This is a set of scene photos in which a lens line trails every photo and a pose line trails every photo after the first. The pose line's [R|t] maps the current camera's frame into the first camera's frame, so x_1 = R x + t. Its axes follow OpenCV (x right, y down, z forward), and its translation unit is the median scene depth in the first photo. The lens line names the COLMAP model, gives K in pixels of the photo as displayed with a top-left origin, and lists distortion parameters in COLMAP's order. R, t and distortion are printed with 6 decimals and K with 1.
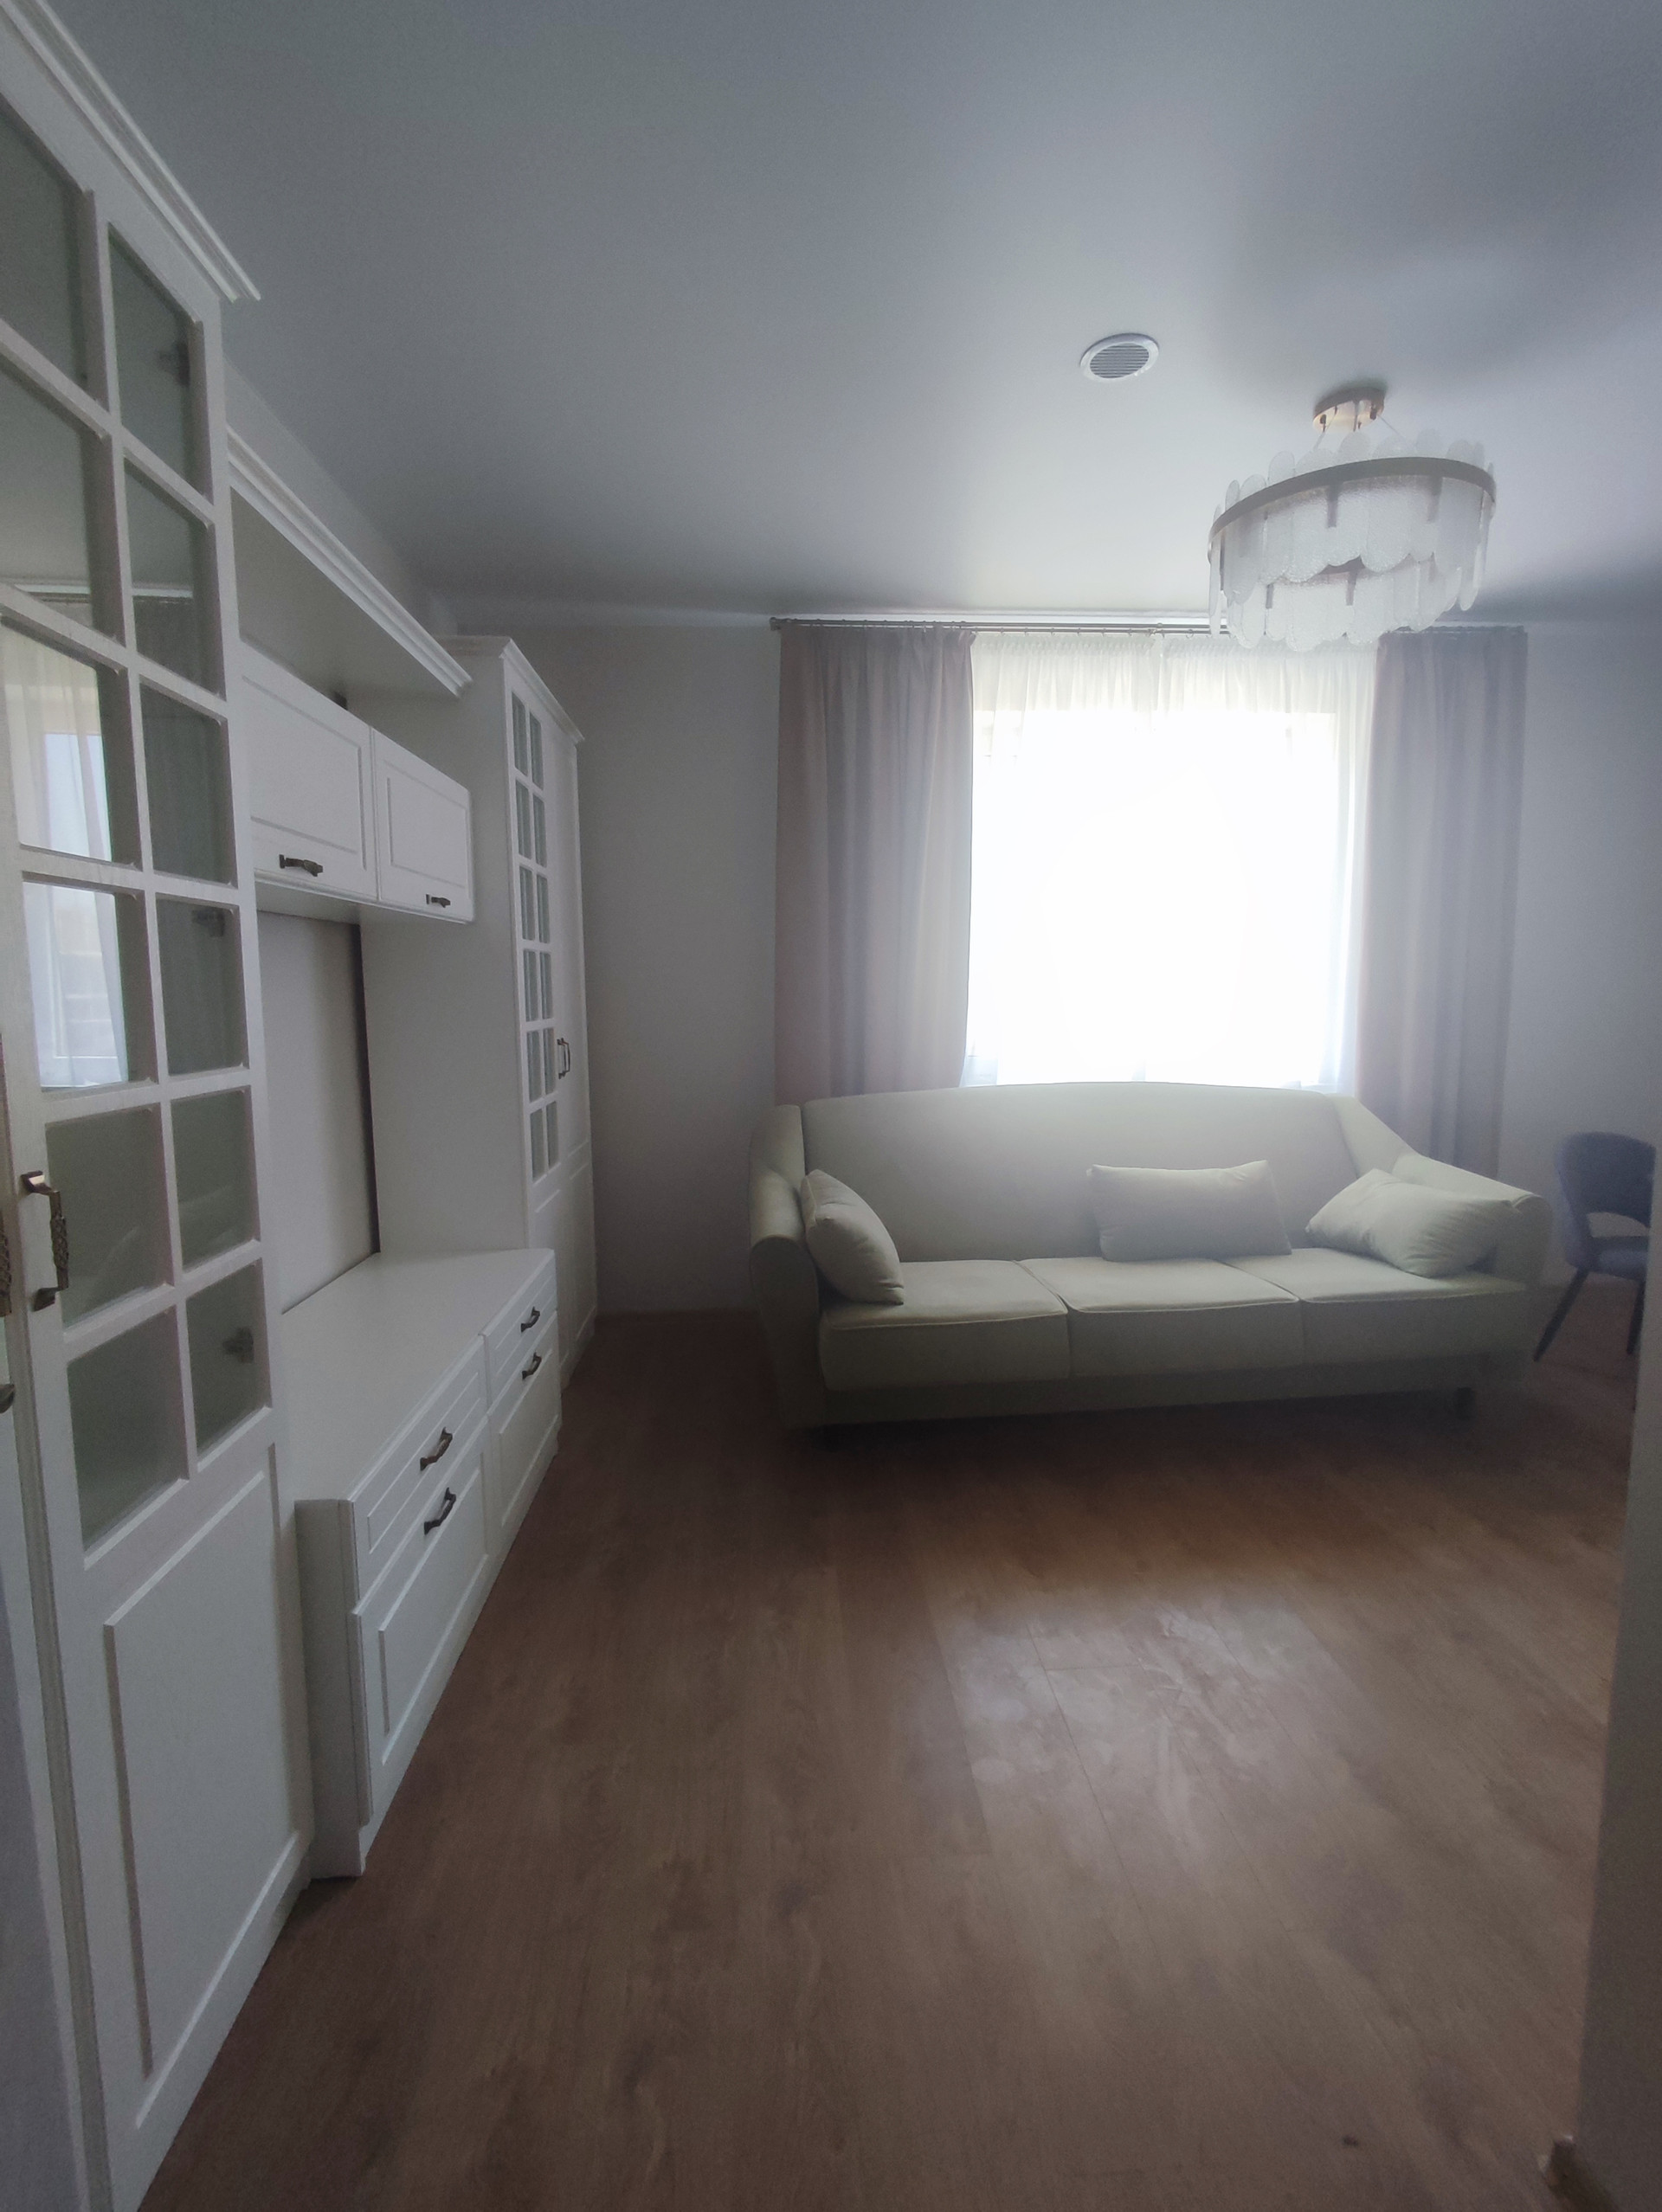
lens RADIAL K [[1014.5, 0, 839.4], [0, 1014.5, 1096.6], [0, 0, 1]] dist [-0.000985, 0.000602]
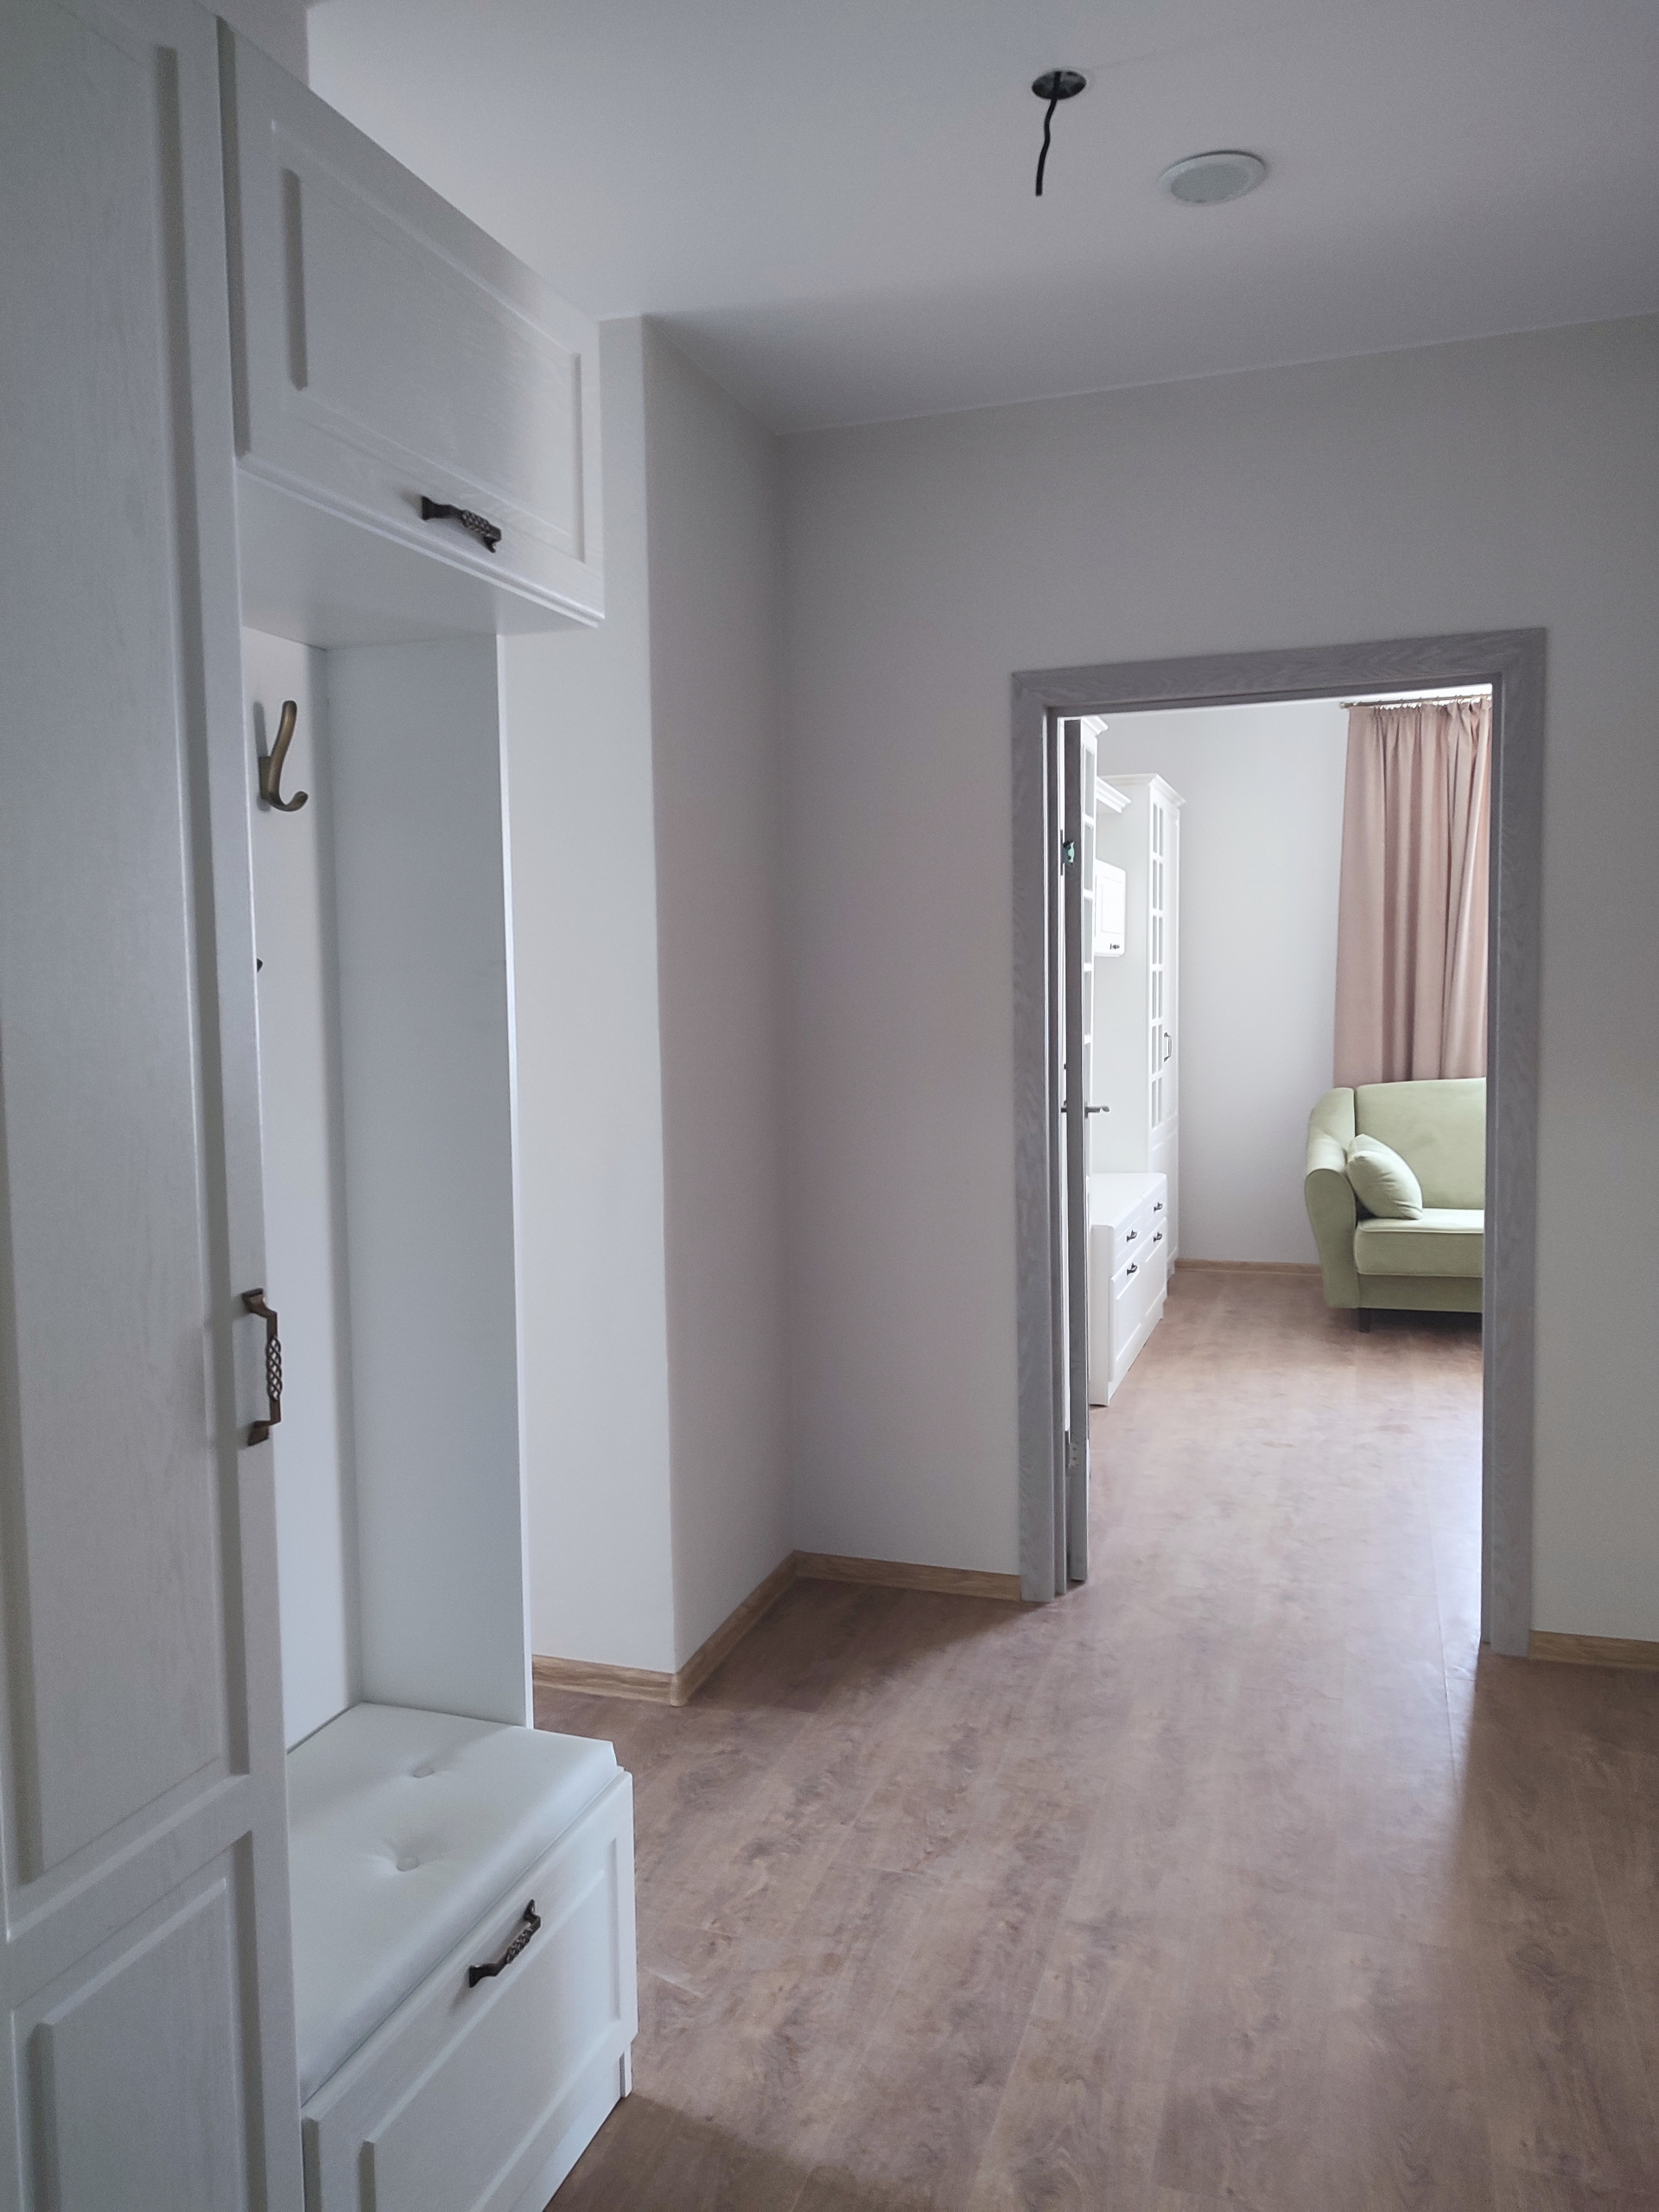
lens RADIAL K [[1572.6, 0, 829.5], [0, 1572.6, 1106.0], [0, 0, 1]] dist [0.063870, 0.000039]
pose [[0.922068, 0.024025, -0.386281, 0.144986], [-0.032759, 0.999335, -0.016042, 0.100783], [0.385638, 0.027446, 0.922242, -1.253898]]
